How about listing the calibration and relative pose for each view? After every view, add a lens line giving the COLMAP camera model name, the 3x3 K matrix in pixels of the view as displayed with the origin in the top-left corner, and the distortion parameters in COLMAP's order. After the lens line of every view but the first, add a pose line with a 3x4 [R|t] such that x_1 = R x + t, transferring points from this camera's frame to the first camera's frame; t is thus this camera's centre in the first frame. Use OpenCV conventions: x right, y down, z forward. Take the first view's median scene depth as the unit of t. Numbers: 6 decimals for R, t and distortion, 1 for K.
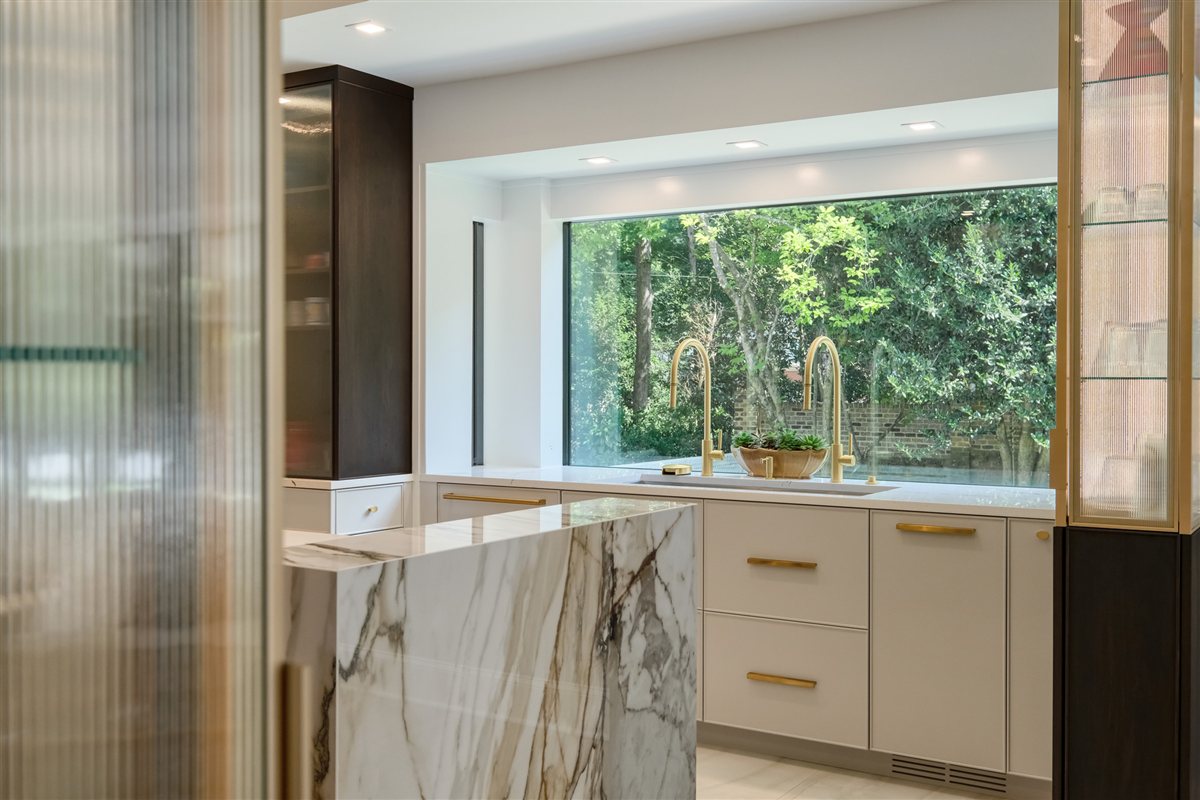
lens RADIAL K [[1225.7, 0, 605.0], [0, 1225.7, 396.5], [0, 0, 1]] dist [0.040659, 0.000000]
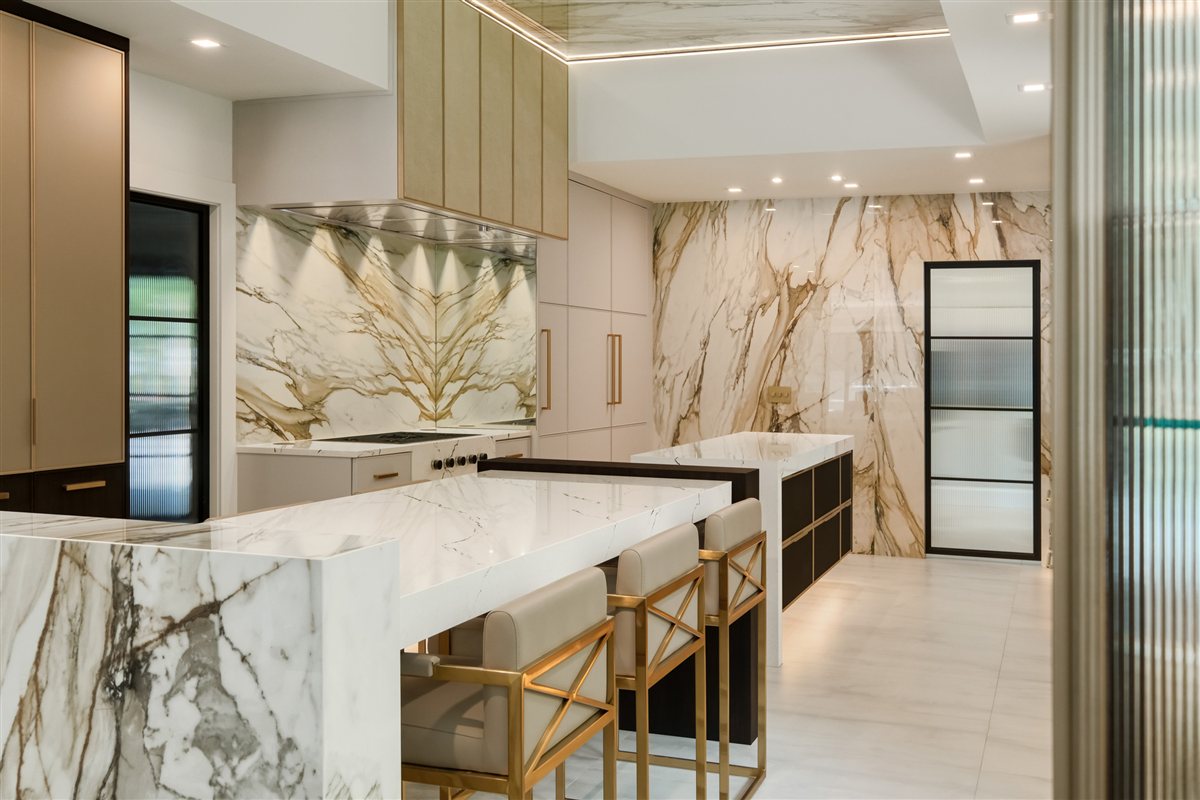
lens RADIAL K [[1225.7, 0, 556.8], [0, 1225.7, 293.9], [0, 0, 1]] dist [0.040659, 0.000000]
pose [[0.186697, -0.050634, -0.981112, 0.834946], [-0.025580, 0.998082, -0.056378, -0.032412], [0.982084, 0.035623, 0.185044, 1.015435]]
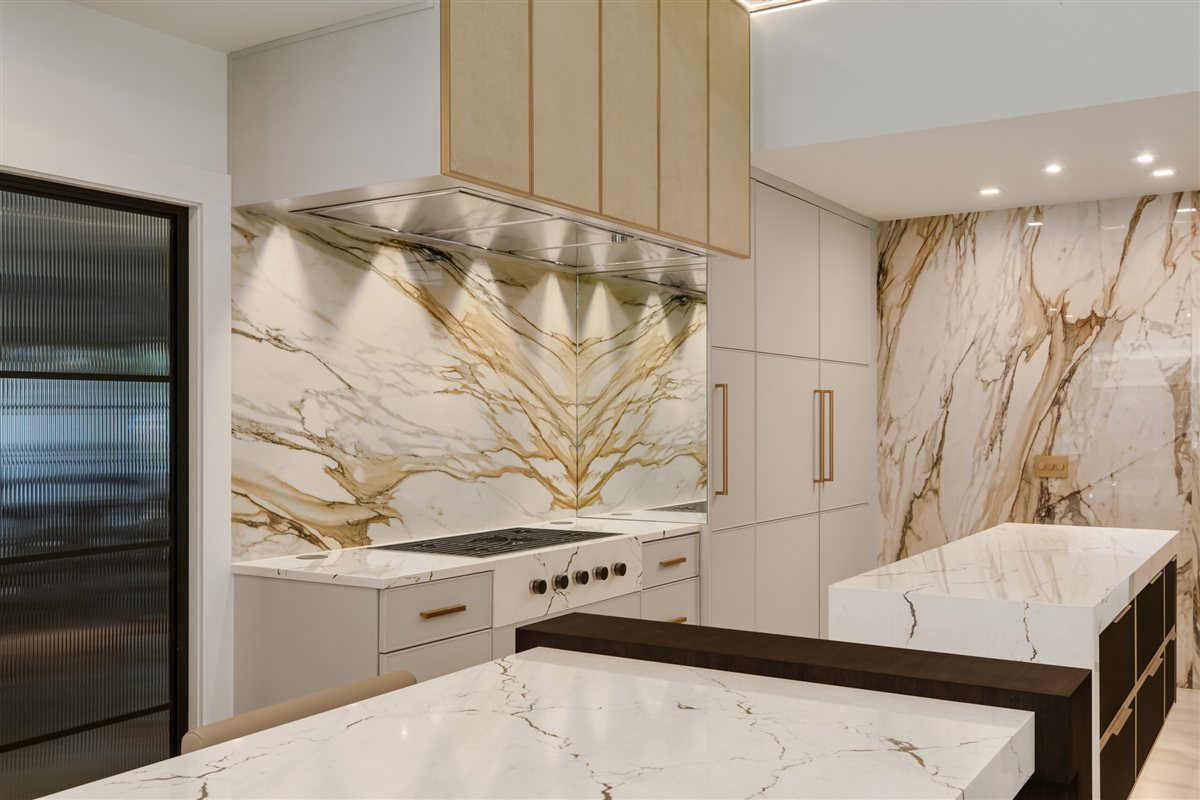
lens RADIAL K [[1117.1, 0, 570.4], [0, 1117.1, 409.0], [0, 0, 1]] dist [0.009202, 0.000000]
pose [[-0.005412, -0.007545, -0.999957, -0.125453], [-0.012630, 0.999892, -0.007476, -0.051657], [0.999906, 0.012589, -0.005507, 1.287811]]
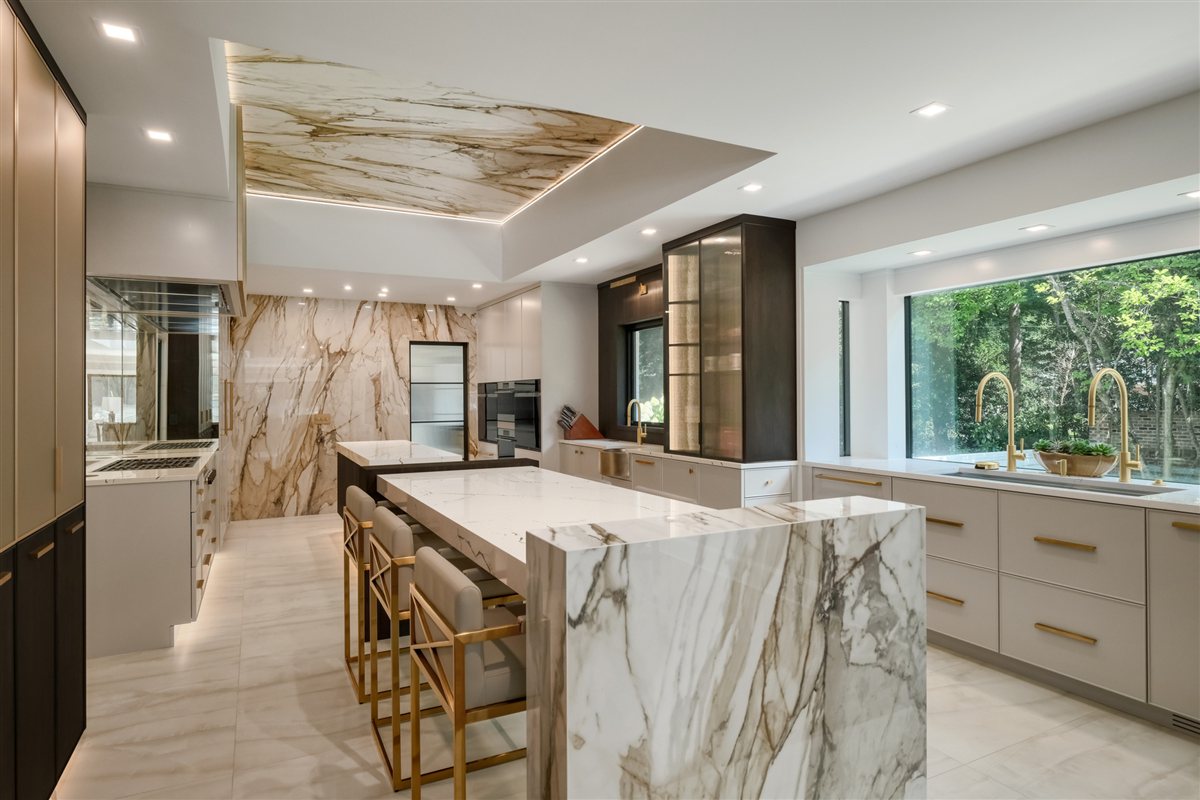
lens RADIAL K [[677.3, 0, 590.6], [0, 677.3, 394.3], [0, 0, 1]] dist [-0.004217, 0.001035]
pose [[0.859753, -0.009254, -0.510627, 0.139437], [0.000363, 0.999847, -0.017508, -0.017753], [0.510711, 0.014867, 0.859624, 0.218315]]
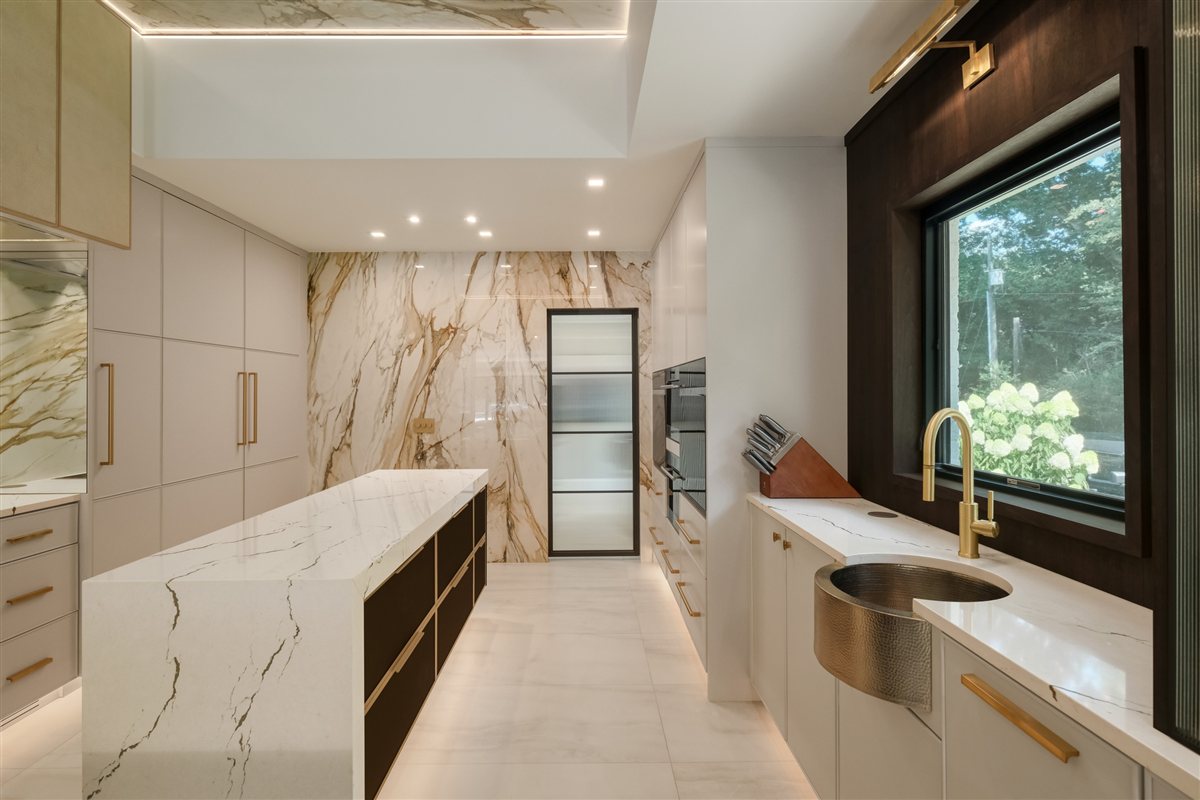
lens RADIAL K [[614.0, 0, 574.4], [0, 614.0, 389.9], [0, 0, 1]] dist [0.004815, -0.003584]
pose [[0.532863, -0.007083, -0.846172, -0.610257], [-0.005346, 0.999917, -0.011736, -0.054061], [0.846184, 0.010778, 0.532781, 1.671055]]
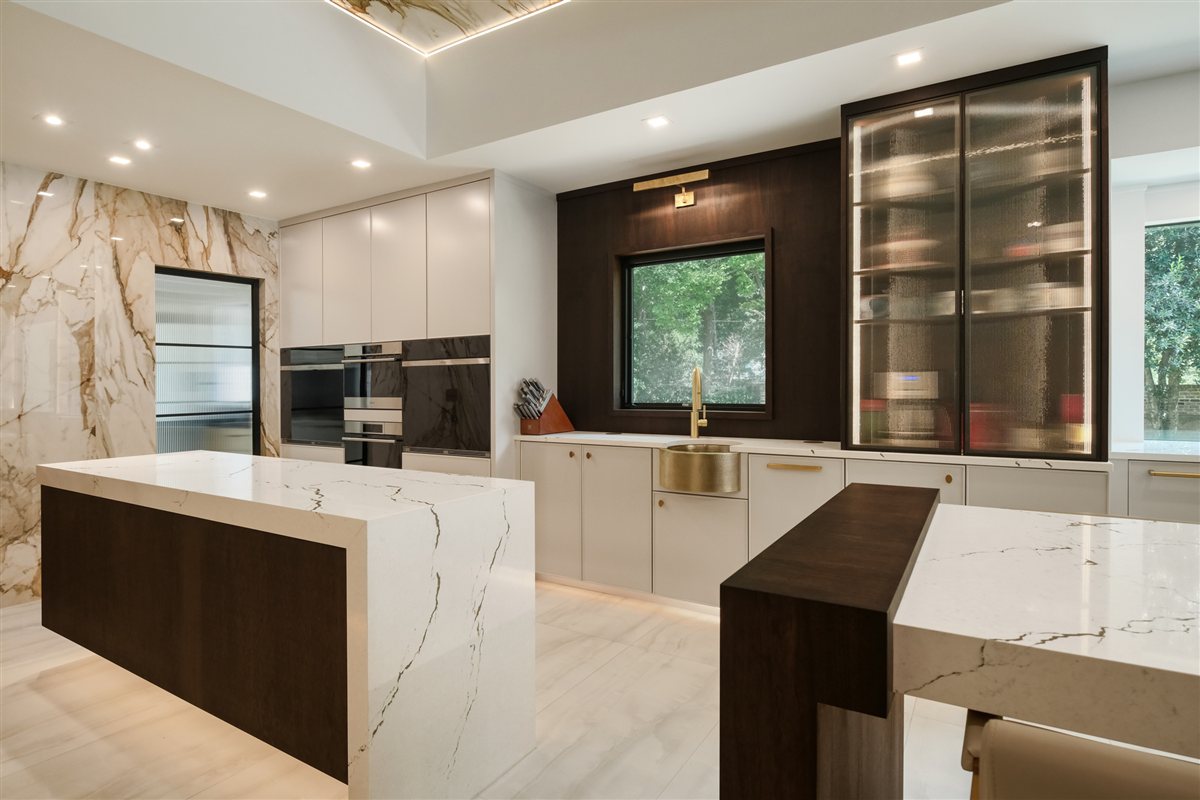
lens RADIAL K [[643.7, 0, 601.4], [0, 643.7, 392.2], [0, 0, 1]] dist [-0.009890, -0.000754]
pose [[0.999911, -0.009738, 0.009173, -1.184027], [0.009719, 0.999951, 0.002072, 0.009016], [-0.009193, -0.001982, 0.999956, 0.920994]]
